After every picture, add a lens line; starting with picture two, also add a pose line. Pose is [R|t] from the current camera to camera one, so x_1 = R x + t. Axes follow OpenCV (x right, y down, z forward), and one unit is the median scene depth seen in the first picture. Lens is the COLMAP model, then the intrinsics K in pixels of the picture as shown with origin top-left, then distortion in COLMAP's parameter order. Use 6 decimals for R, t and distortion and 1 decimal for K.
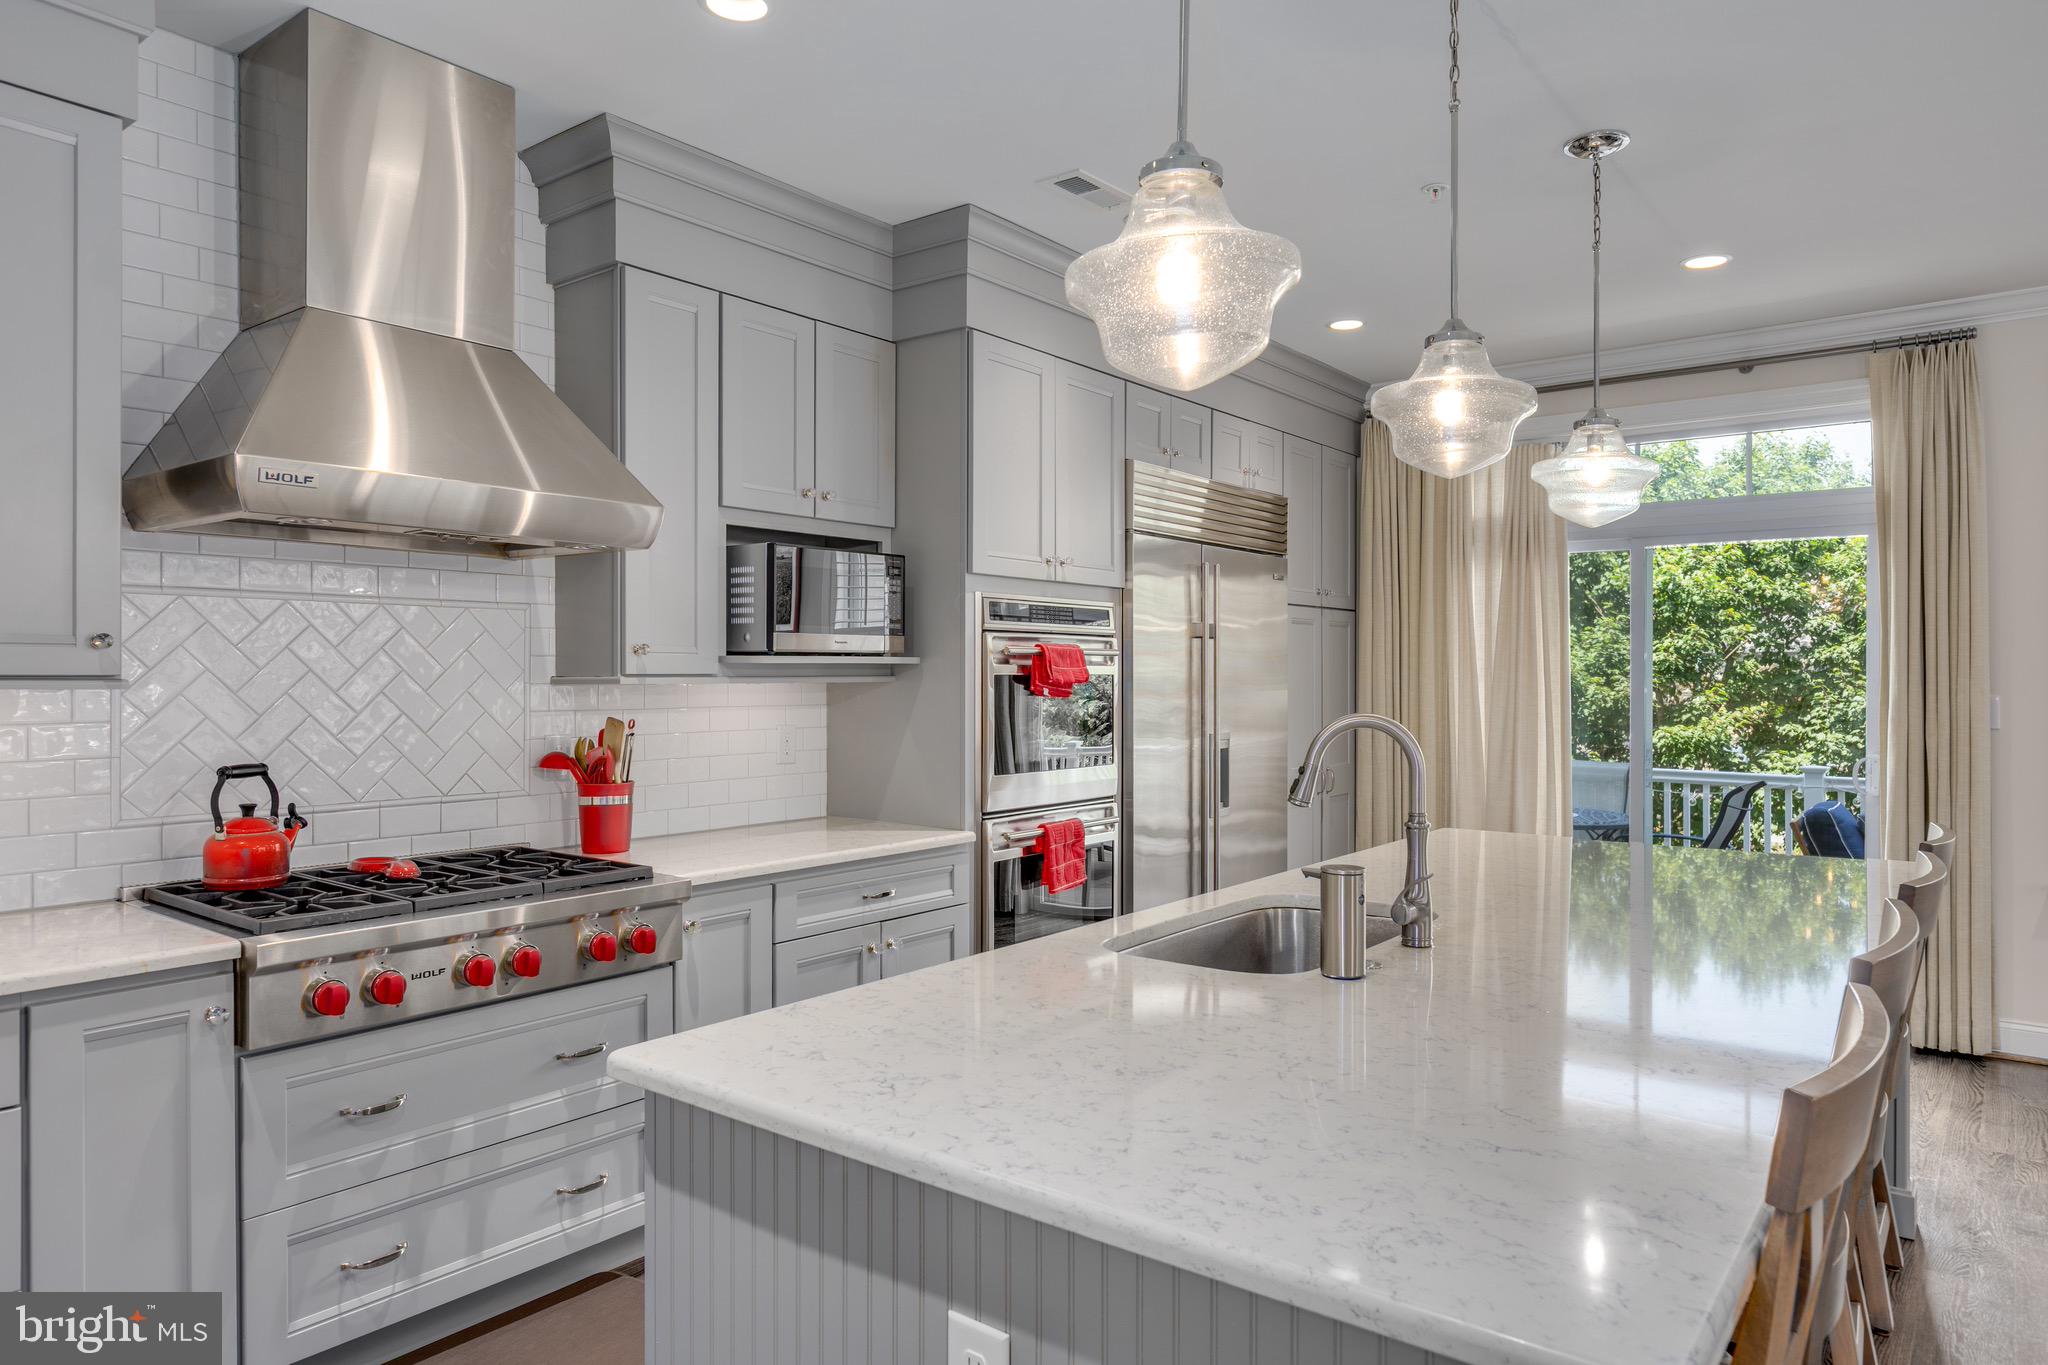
lens RADIAL K [[1276.1, 0, 1065.8], [0, 1276.1, 674.1], [0, 0, 1]] dist [0.001923, -0.002653]
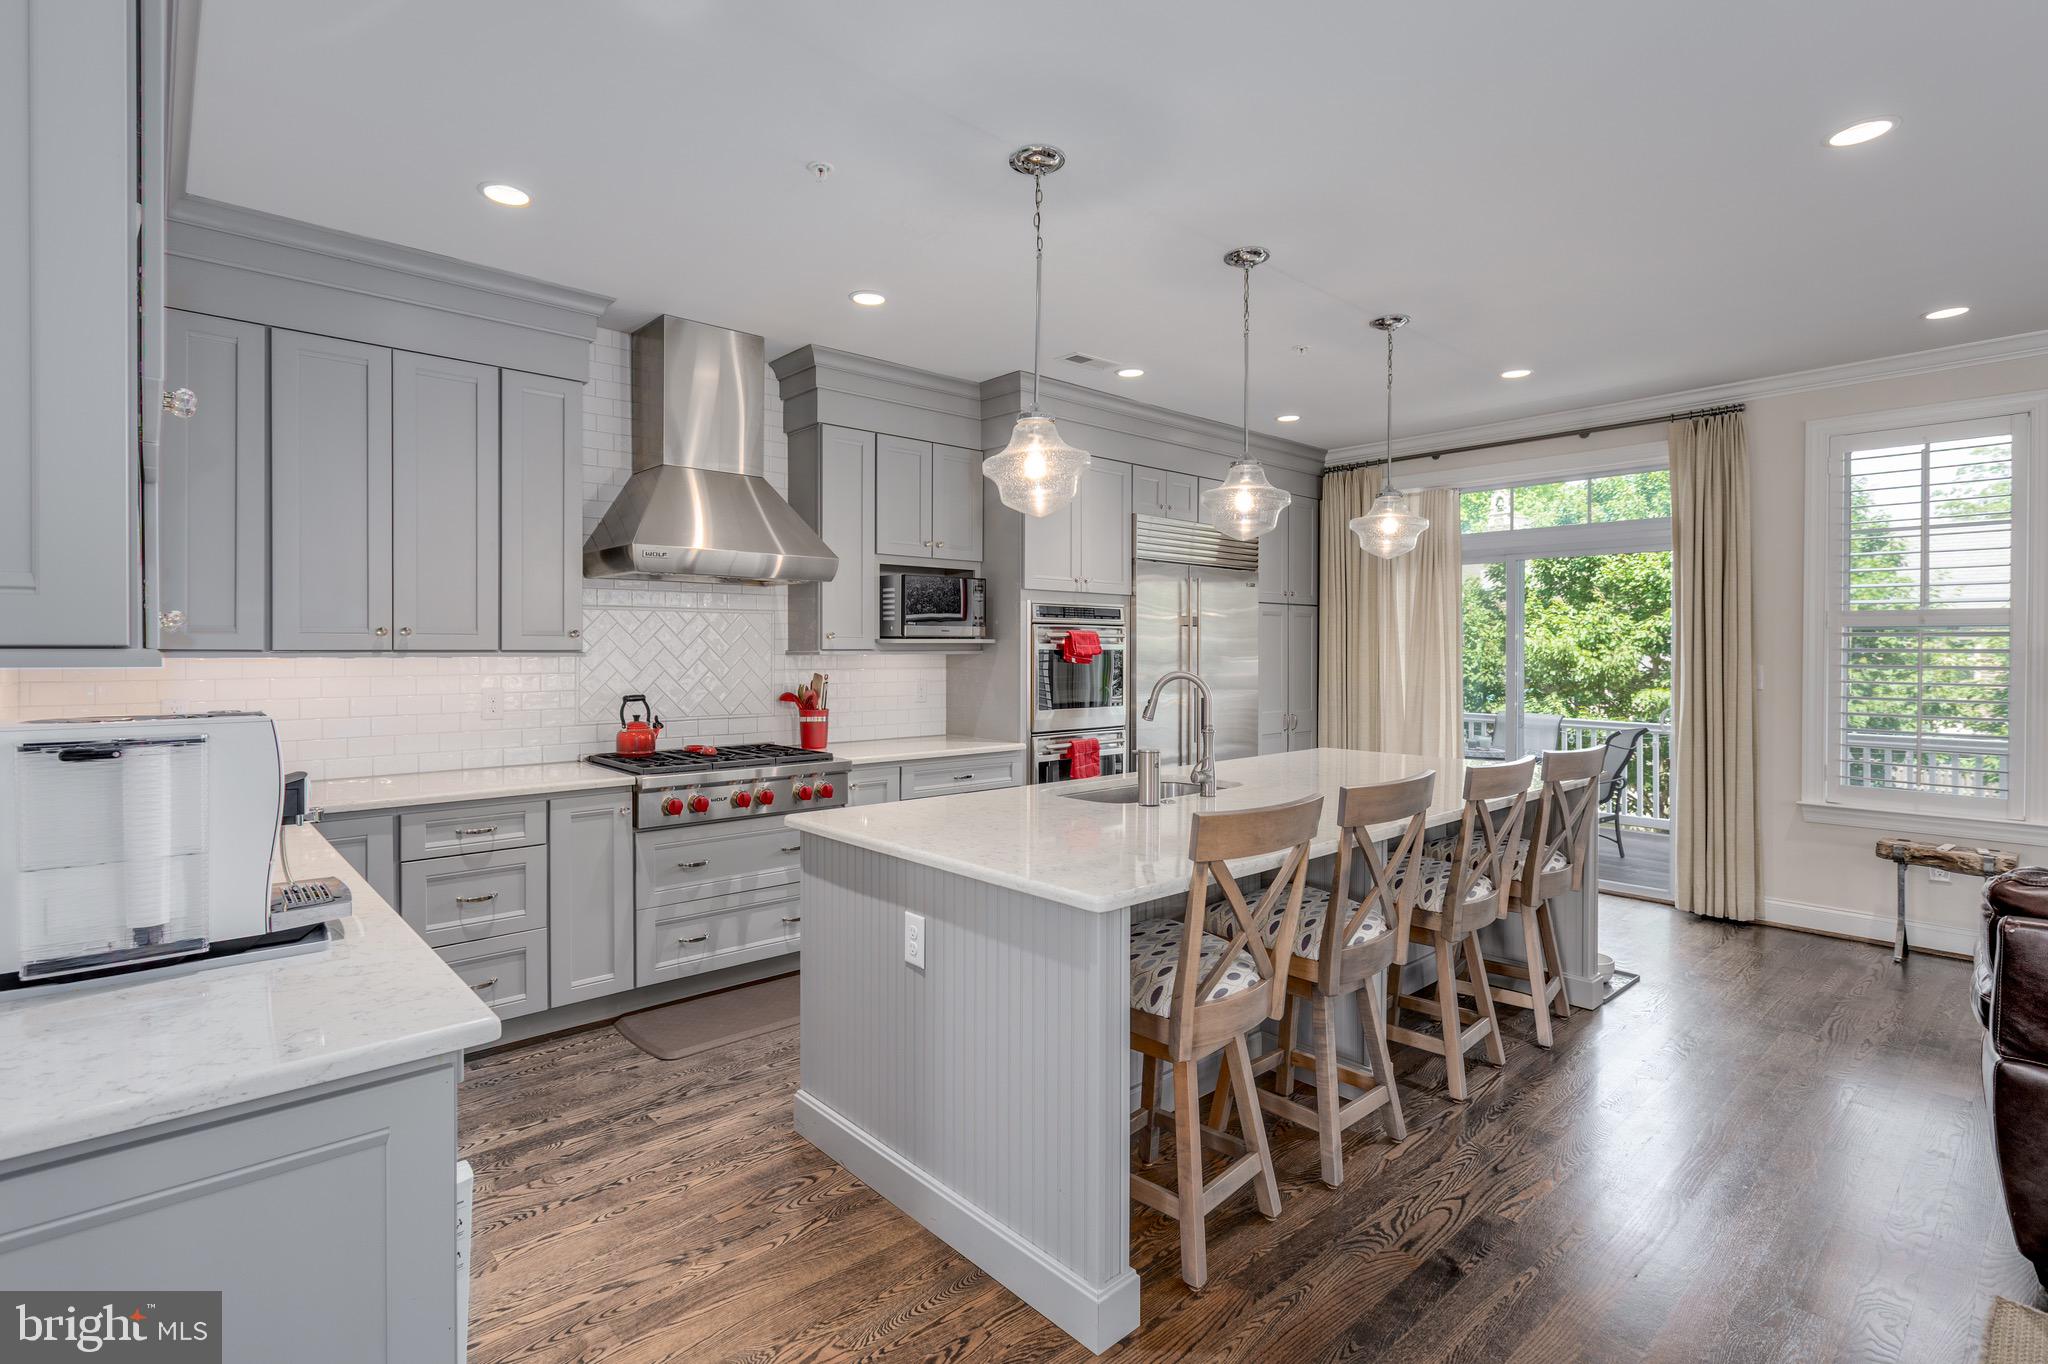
lens RADIAL K [[971.3, 0, 999.3], [0, 971.3, 649.7], [0, 0, 1]] dist [0.001334, 0.000491]
pose [[0.980305, 0.001573, -0.197482, 0.171854], [-0.001068, 0.999996, 0.002666, -0.003531], [0.197485, -0.002402, 0.980303, -0.301208]]
